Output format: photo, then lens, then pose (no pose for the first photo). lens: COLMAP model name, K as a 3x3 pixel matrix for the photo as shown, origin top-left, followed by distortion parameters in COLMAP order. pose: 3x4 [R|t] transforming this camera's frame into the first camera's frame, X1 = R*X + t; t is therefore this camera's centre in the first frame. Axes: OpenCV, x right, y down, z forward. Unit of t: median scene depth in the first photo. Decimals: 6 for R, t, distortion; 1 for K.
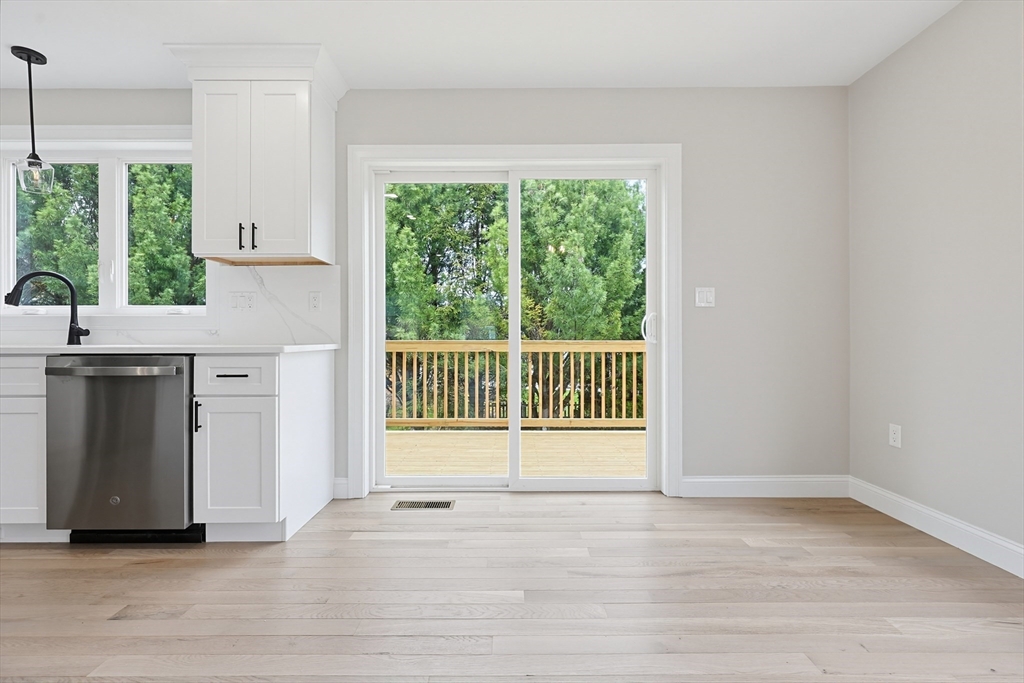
lens RADIAL K [[442.6, 0, 511.1], [0, 442.6, 333.8], [0, 0, 1]] dist [0.003130, -0.000488]
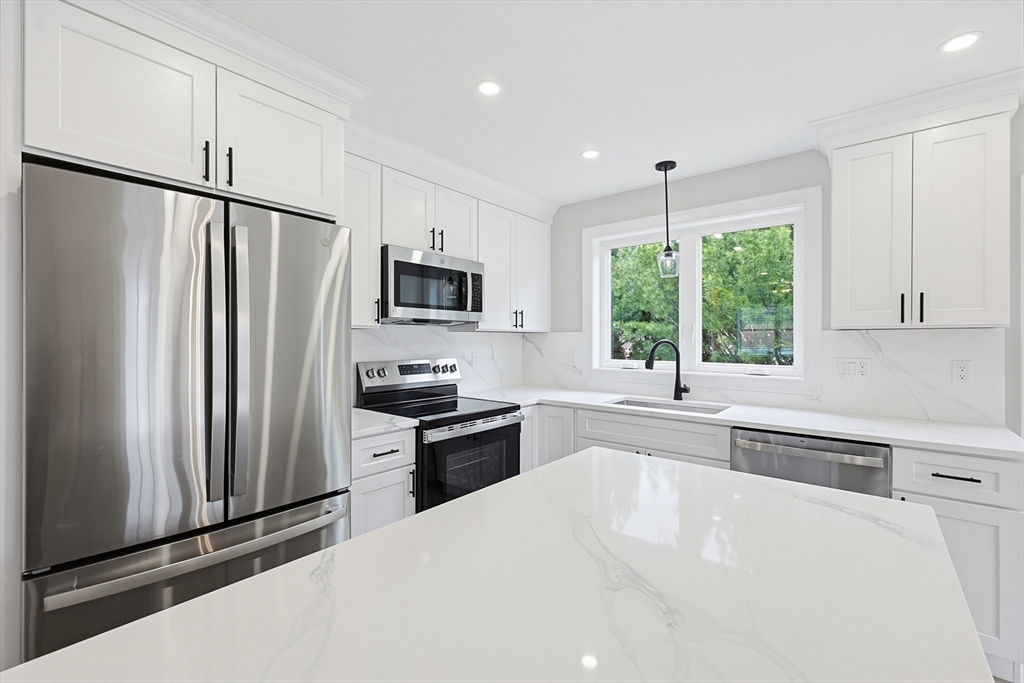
lens RADIAL K [[442.6, 0, 506.0], [0, 442.6, 335.7], [0, 0, 1]] dist [0.003130, -0.000488]
pose [[0.772633, 0.001705, -0.634851, -0.145772], [0.001110, 0.999991, 0.004037, -0.037202], [0.634852, -0.003823, 0.772624, -0.048912]]
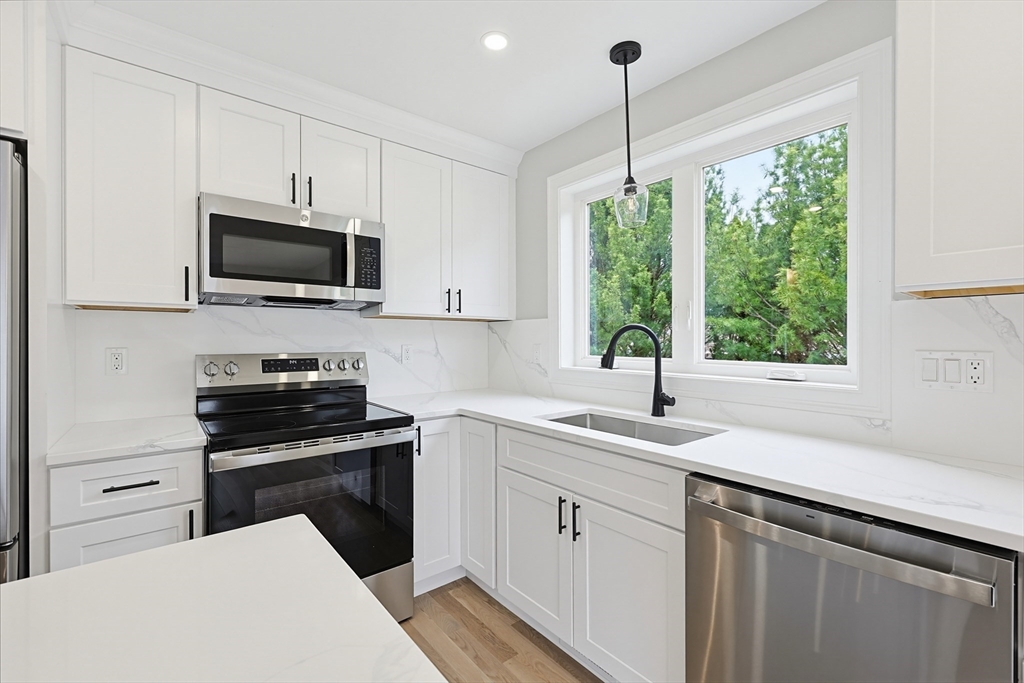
lens RADIAL K [[442.6, 0, 511.2], [0, 442.6, 337.4], [0, 0, 1]] dist [0.003130, -0.000488]
pose [[0.636536, 0.000711, -0.771246, -0.136267], [0.003961, 0.999983, 0.004191, -0.028730], [0.771237, -0.005723, 0.636523, 0.076753]]
